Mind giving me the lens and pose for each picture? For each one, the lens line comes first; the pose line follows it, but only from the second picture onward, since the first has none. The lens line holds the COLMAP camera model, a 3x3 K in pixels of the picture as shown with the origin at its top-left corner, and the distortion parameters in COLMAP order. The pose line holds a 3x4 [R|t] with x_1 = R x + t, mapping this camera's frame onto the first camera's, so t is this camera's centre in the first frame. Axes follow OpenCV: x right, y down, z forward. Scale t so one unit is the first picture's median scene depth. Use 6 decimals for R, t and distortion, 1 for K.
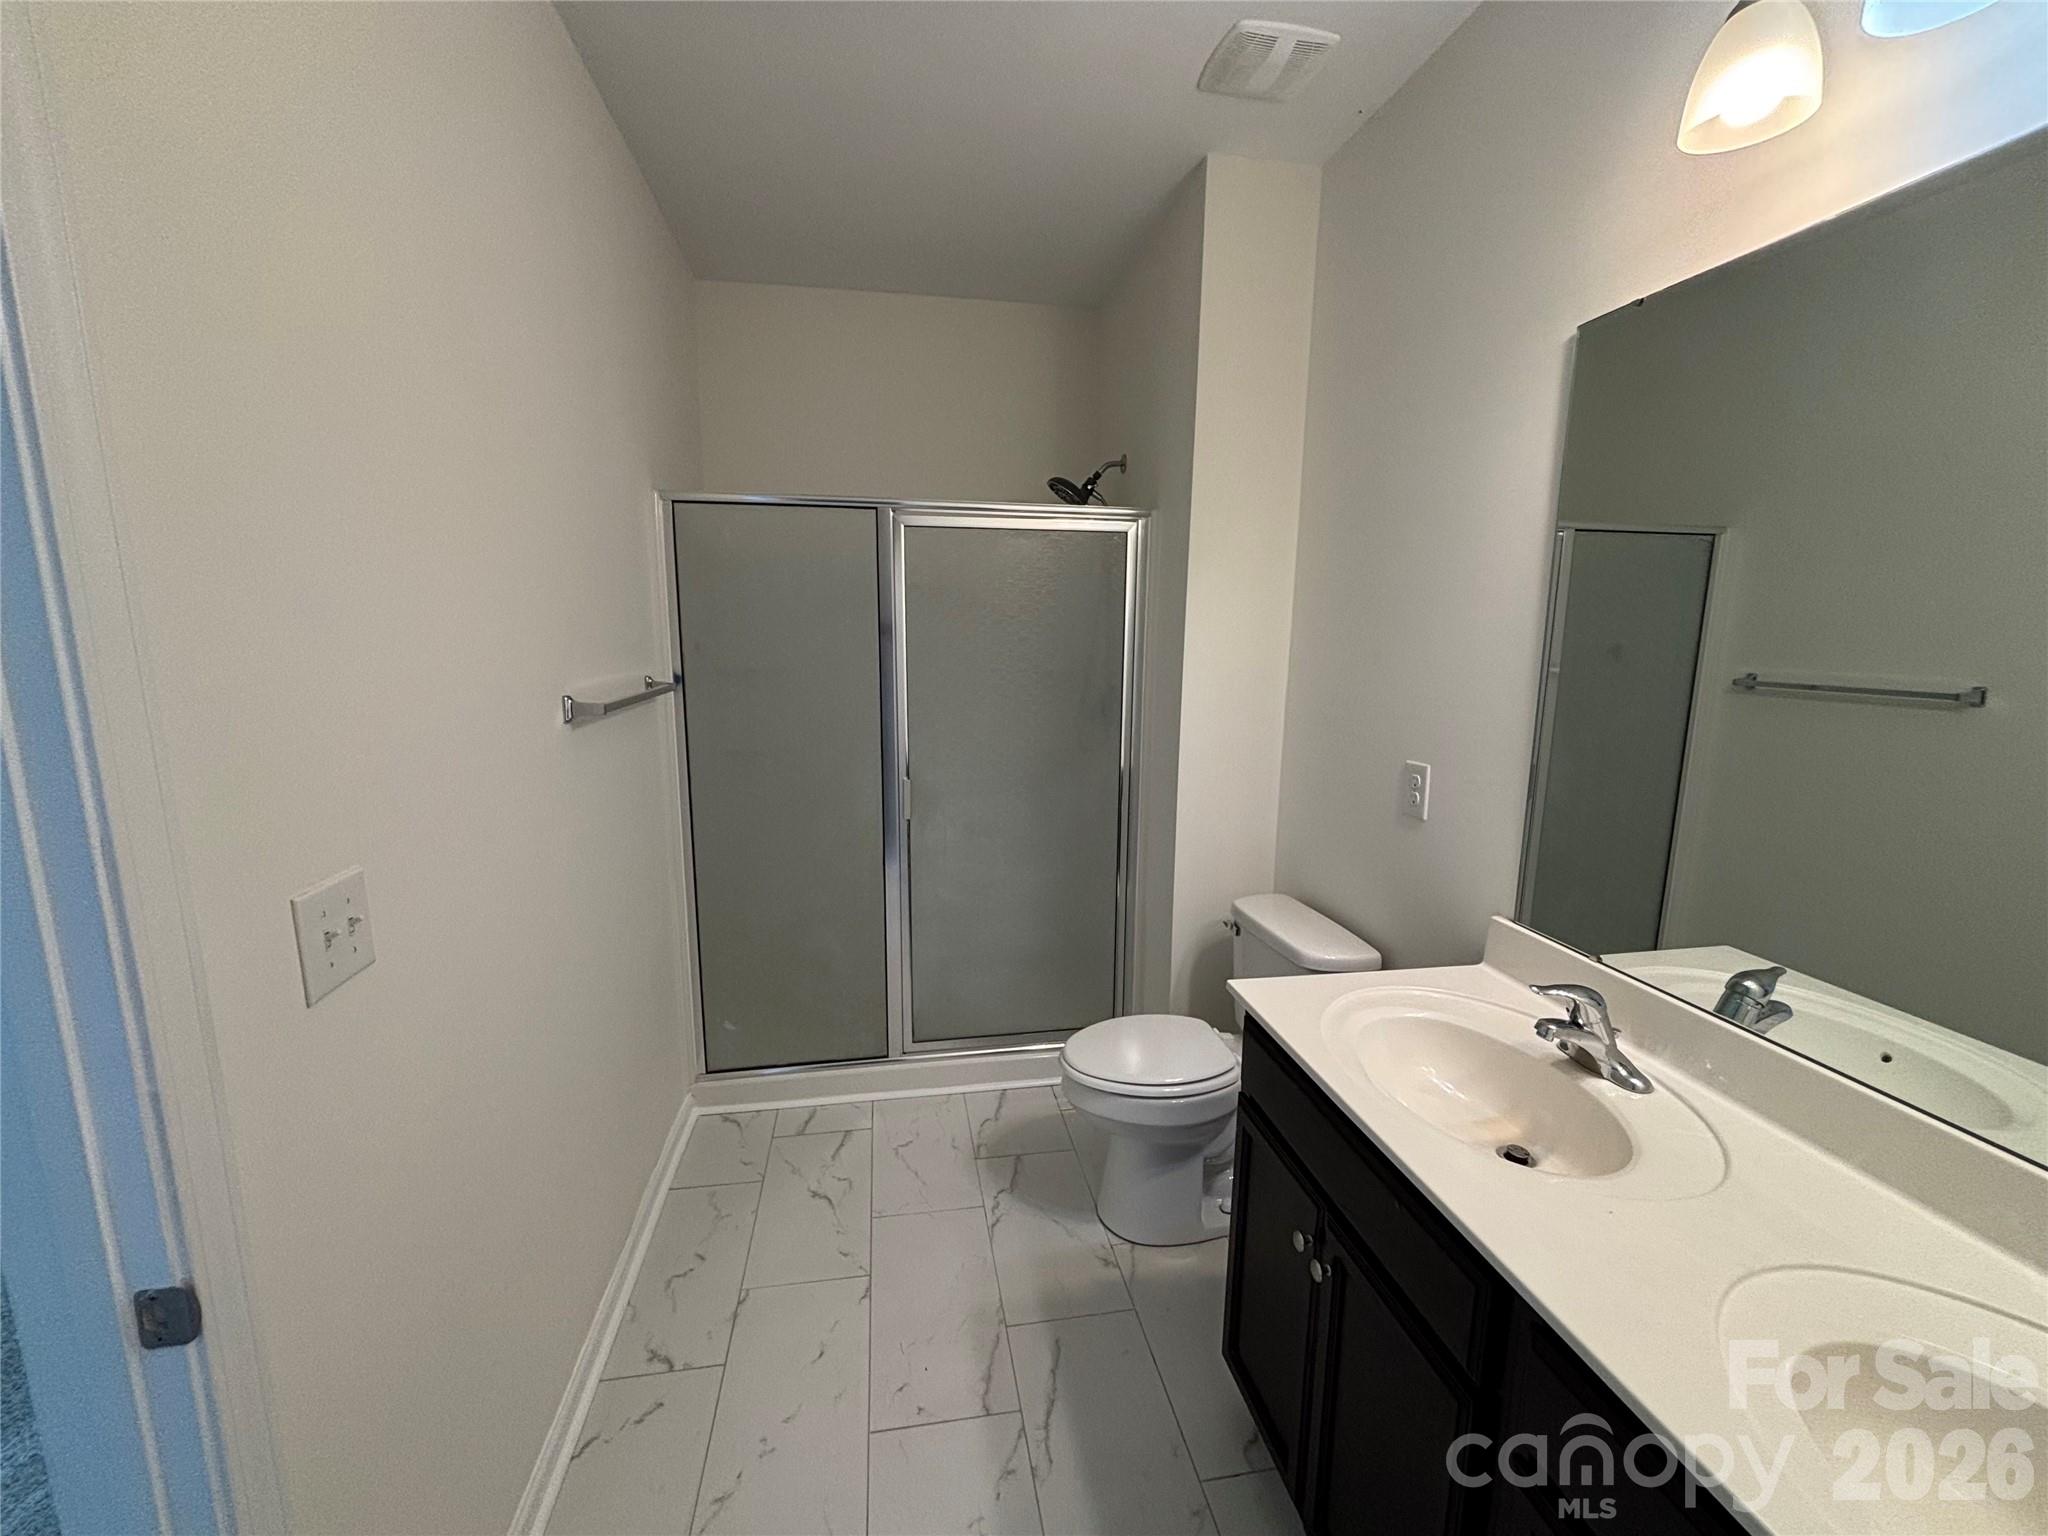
lens RADIAL K [[827.2, 0, 1019.3], [0, 827.2, 765.4], [0, 0, 1]] dist [0.000403, 0.000944]
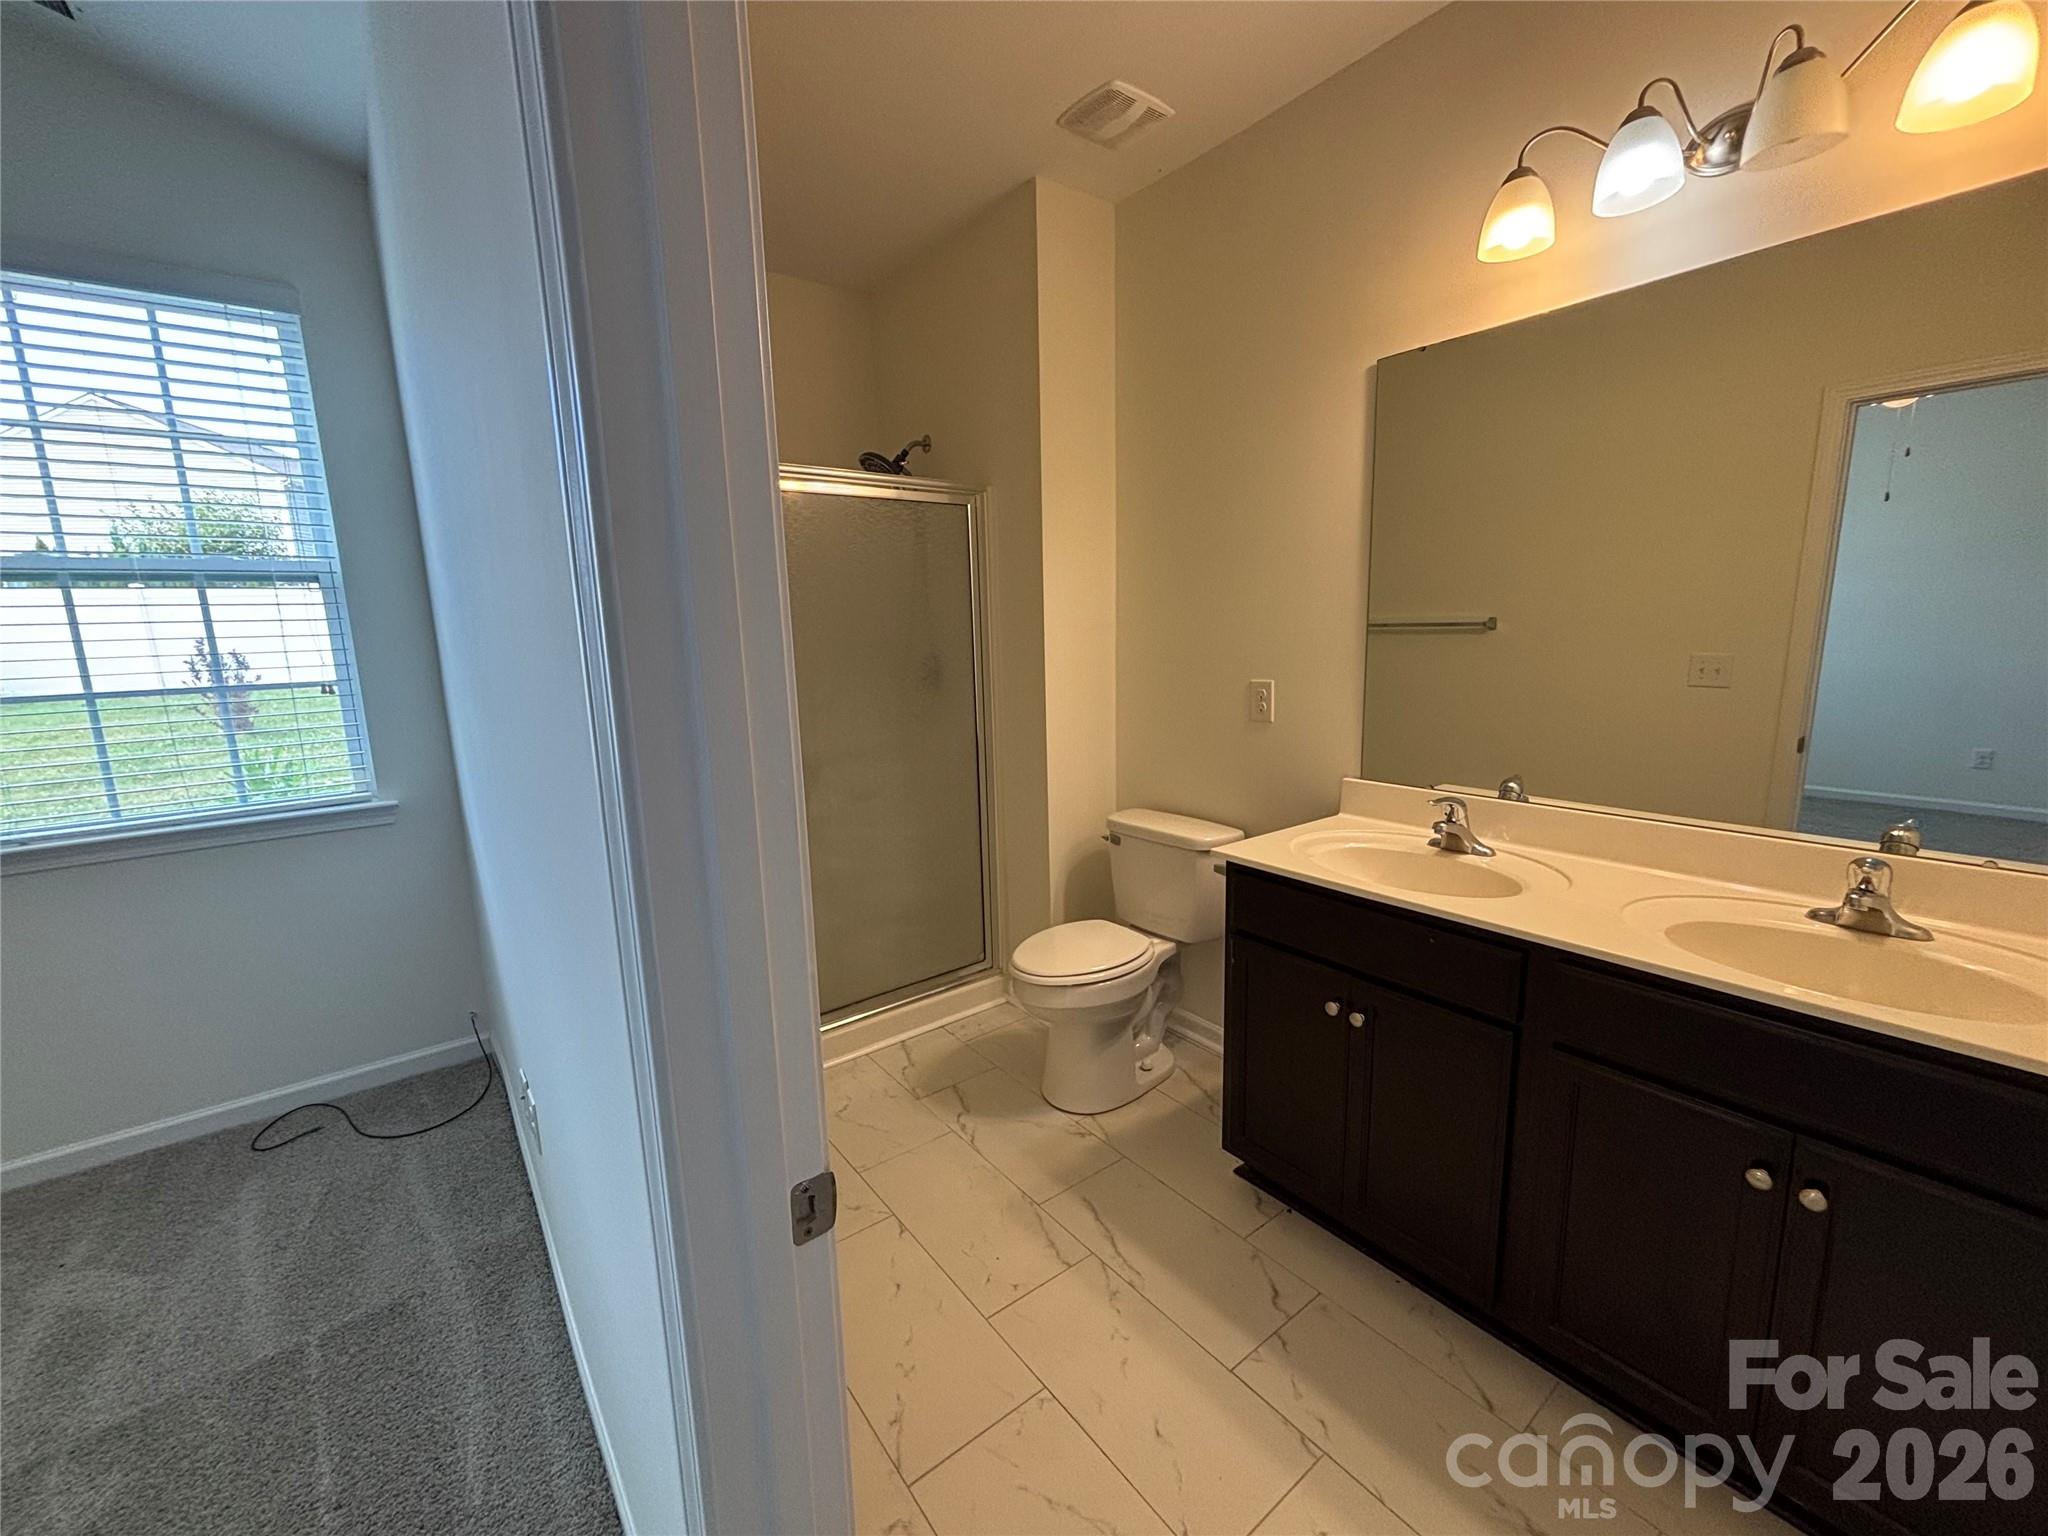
lens RADIAL K [[828.7, 0, 1019.1], [0, 828.7, 764.5], [0, 0, 1]] dist [0.000836, -0.000084]
pose [[0.886485, -0.109554, 0.449602, -0.482694], [0.109881, 0.993619, 0.025461, 0.056259], [-0.449522, 0.026832, 0.892866, -0.004412]]
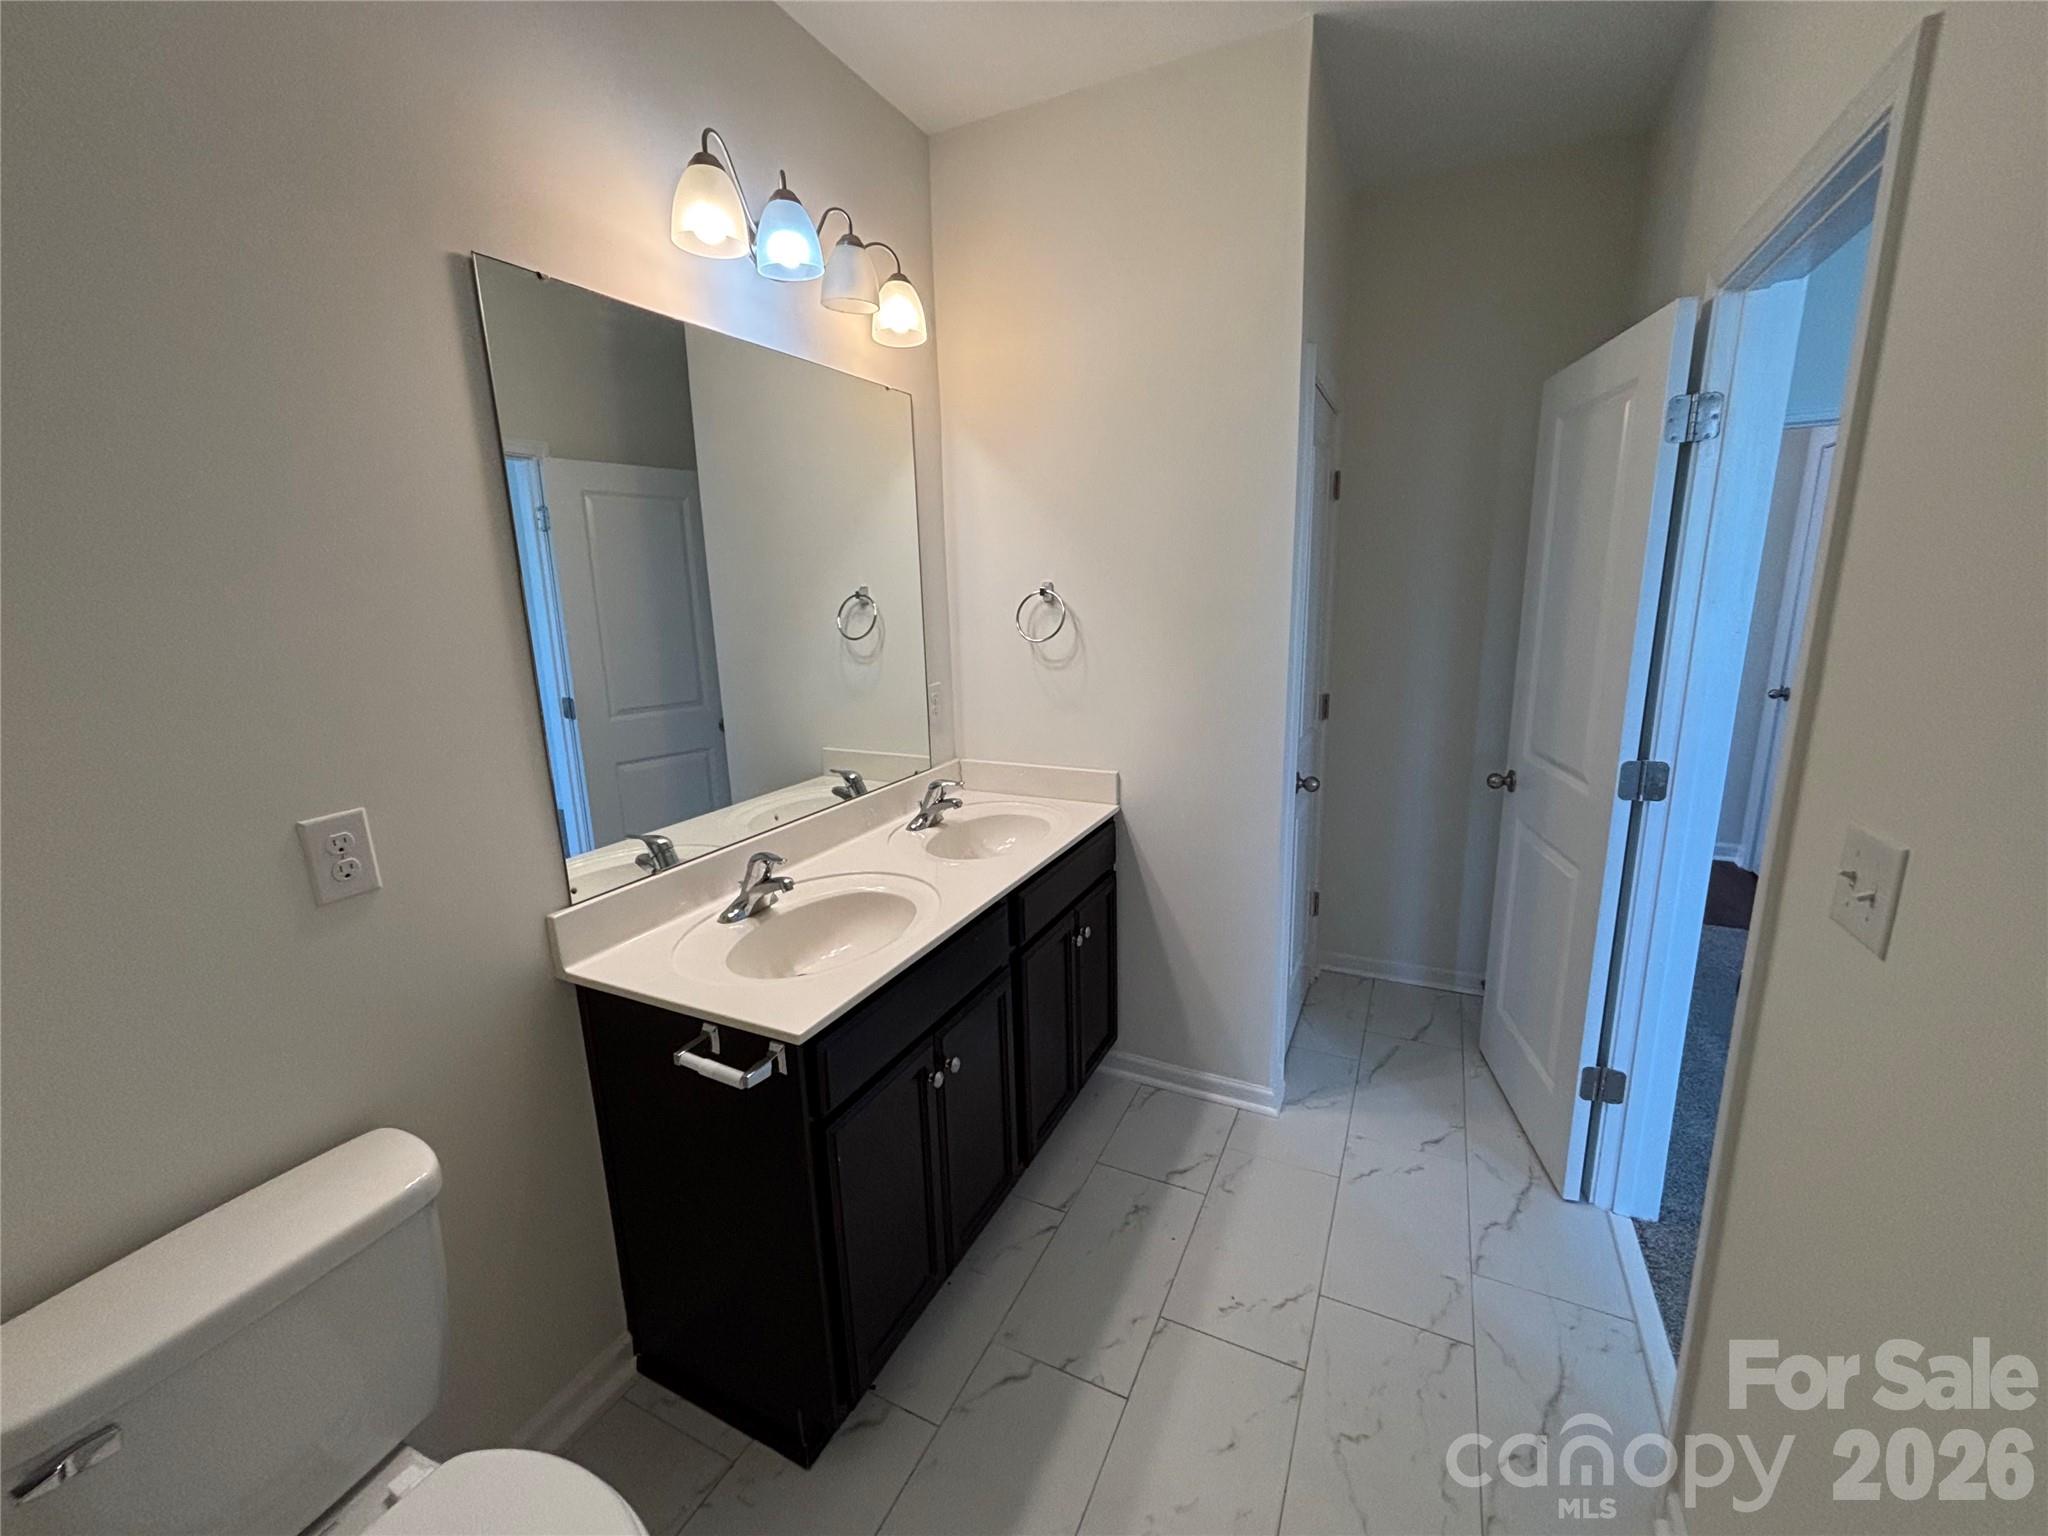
lens RADIAL K [[827.2, 0, 1019.3], [0, 827.2, 765.4], [0, 0, 1]] dist [0.000403, 0.000944]
pose [[-0.805876, -0.110379, 0.581705, -0.302841], [0.118886, 0.932294, 0.341605, -0.193520], [-0.580026, 0.344448, -0.738190, 1.172102]]
